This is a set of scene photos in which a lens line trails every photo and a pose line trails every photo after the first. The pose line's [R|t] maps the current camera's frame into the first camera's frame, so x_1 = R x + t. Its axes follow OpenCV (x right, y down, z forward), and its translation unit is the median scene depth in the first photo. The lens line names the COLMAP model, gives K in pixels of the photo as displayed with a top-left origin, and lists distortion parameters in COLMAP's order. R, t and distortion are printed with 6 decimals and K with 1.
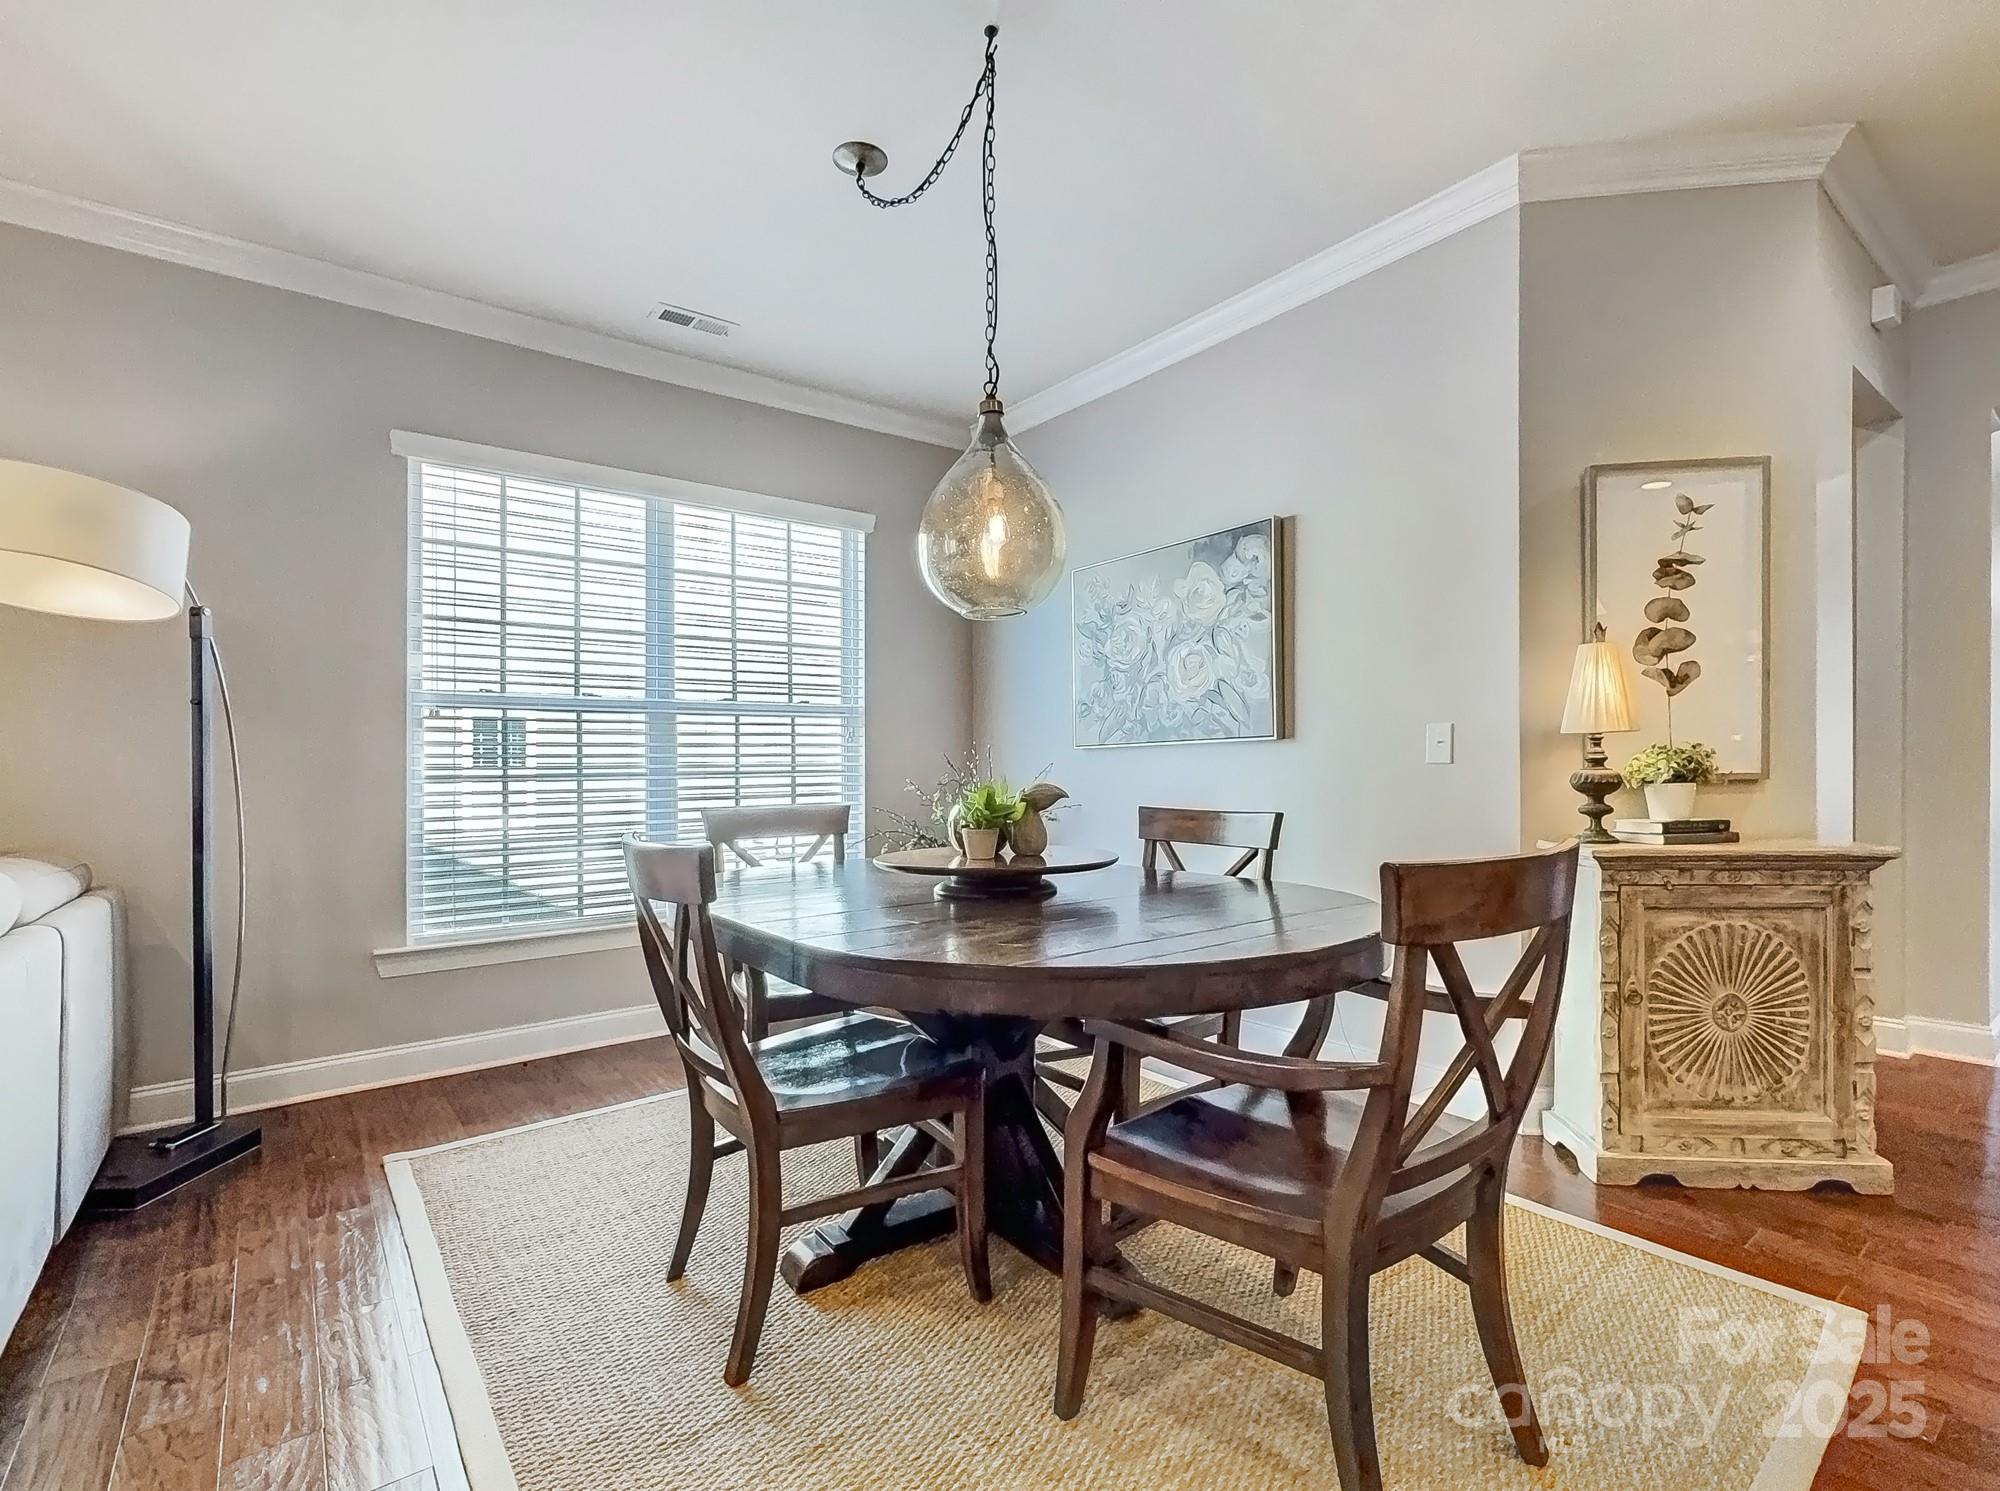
lens RADIAL K [[925.1, 0, 1000.5], [0, 925.1, 763.2], [0, 0, 1]] dist [0.001836, -0.000302]
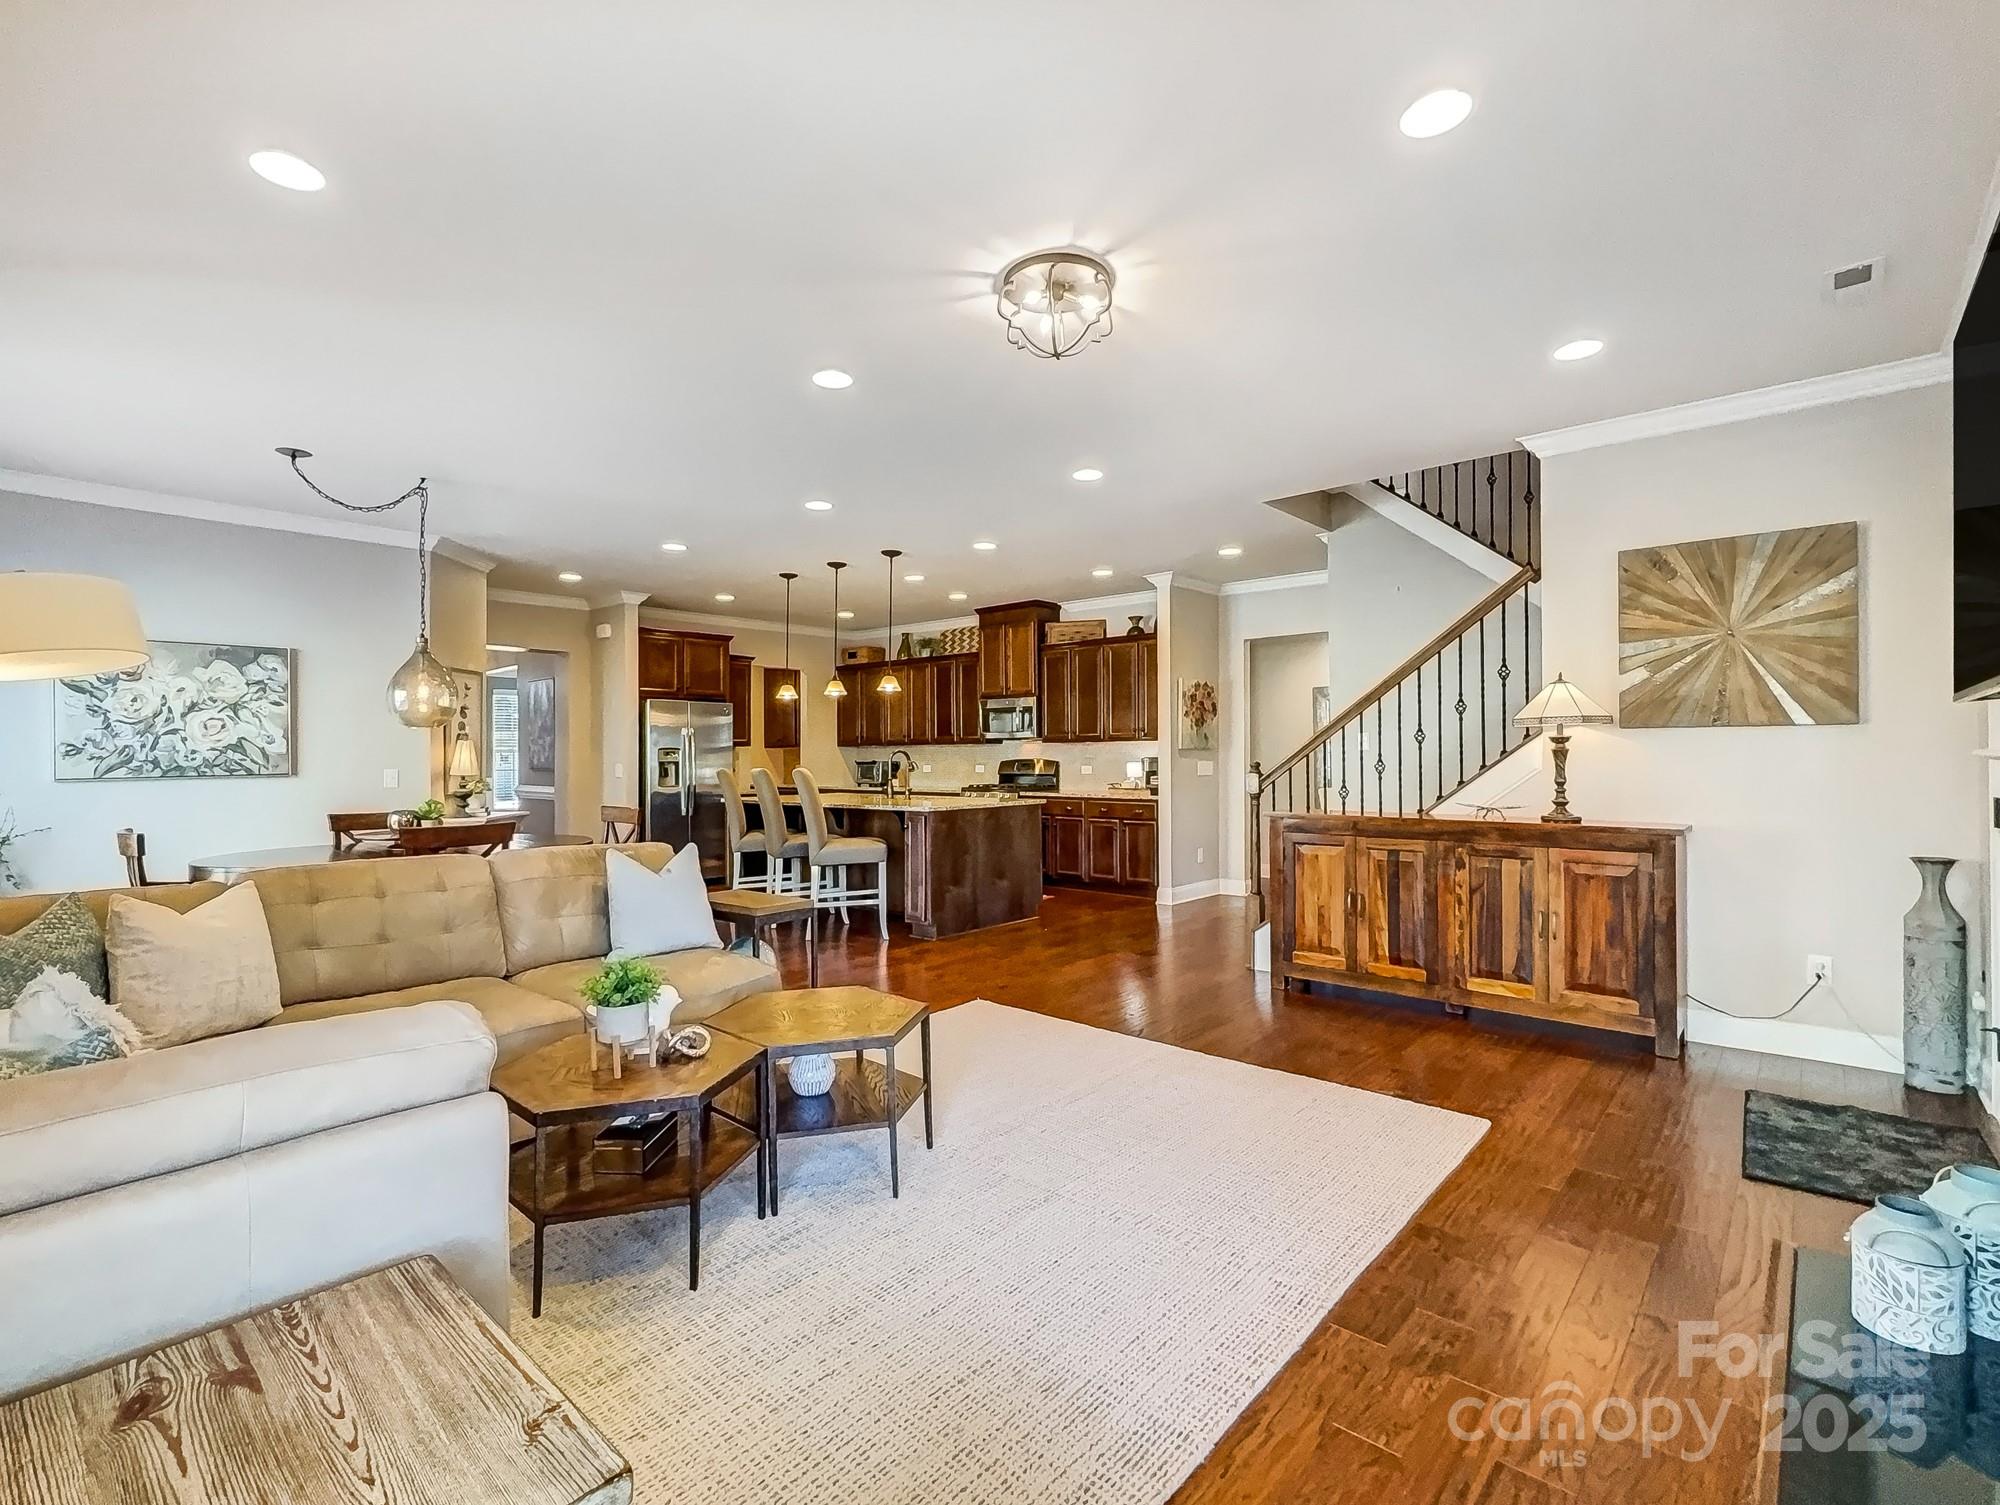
lens RADIAL K [[925.1, 0, 985.8], [0, 925.1, 755.7], [0, 0, 1]] dist [0.001836, -0.000302]
pose [[-0.179035, 0.012911, 0.983758, -1.577160], [0.002064, 0.999917, -0.012747, -0.036706], [-0.983841, -0.000252, -0.179046, 0.015833]]
